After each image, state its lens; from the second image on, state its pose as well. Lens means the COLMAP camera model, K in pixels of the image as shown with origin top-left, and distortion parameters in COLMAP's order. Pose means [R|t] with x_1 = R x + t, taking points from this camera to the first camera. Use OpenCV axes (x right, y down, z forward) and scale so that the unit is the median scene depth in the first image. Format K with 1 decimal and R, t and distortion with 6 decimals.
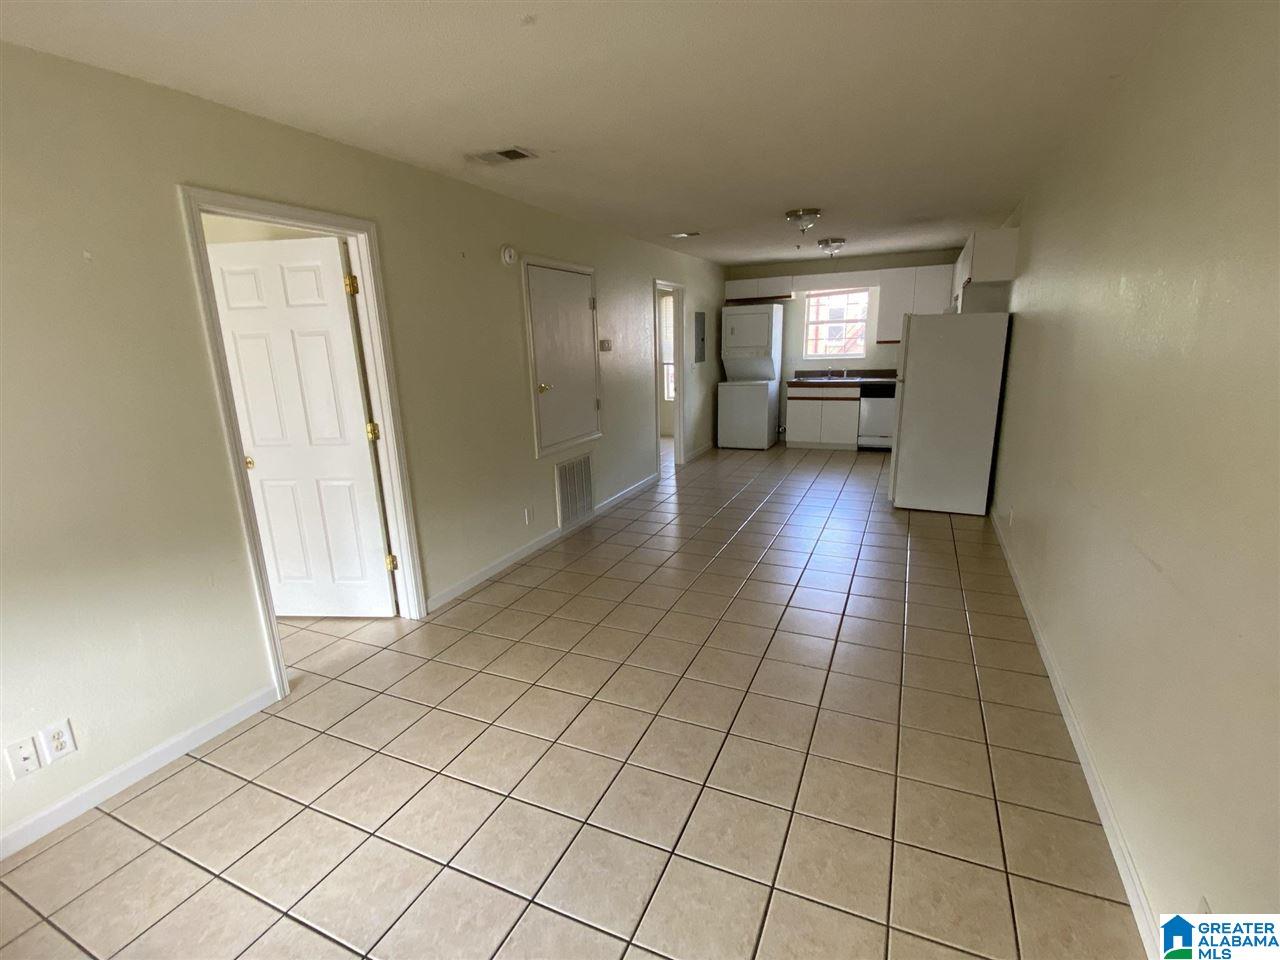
lens RADIAL K [[603.7, 0, 637.9], [0, 603.7, 488.6], [0, 0, 1]] dist [0.035939, -0.002053]
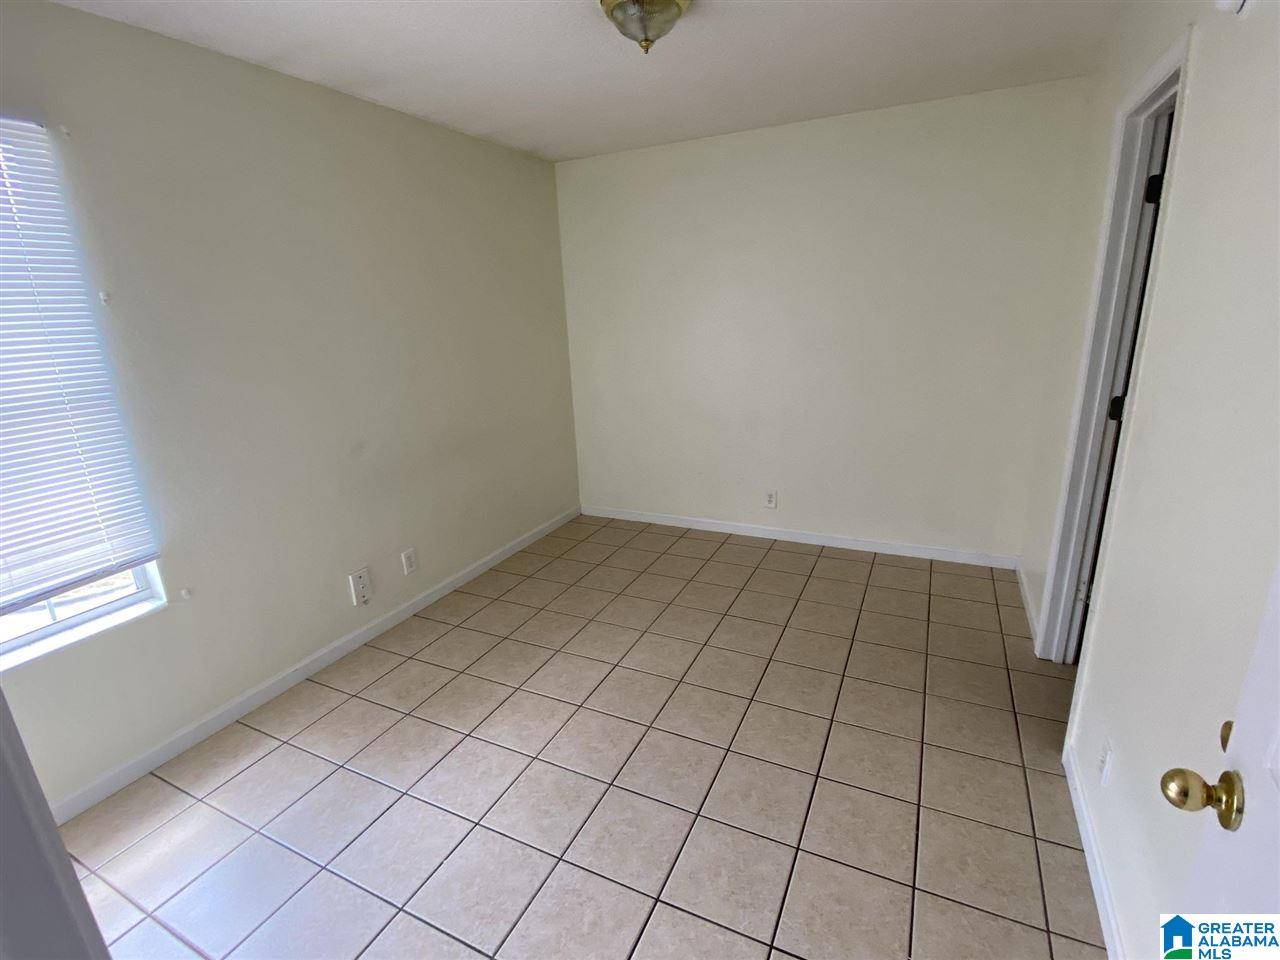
lens RADIAL K [[603.7, 0, 643.0], [0, 603.7, 472.7], [0, 0, 1]] dist [0.035939, -0.002053]
pose [[0.999451, -0.004379, -0.032853, 0.056396], [0.005326, 0.999572, 0.028775, -0.032120], [0.032713, -0.028934, 0.999046, 0.117501]]
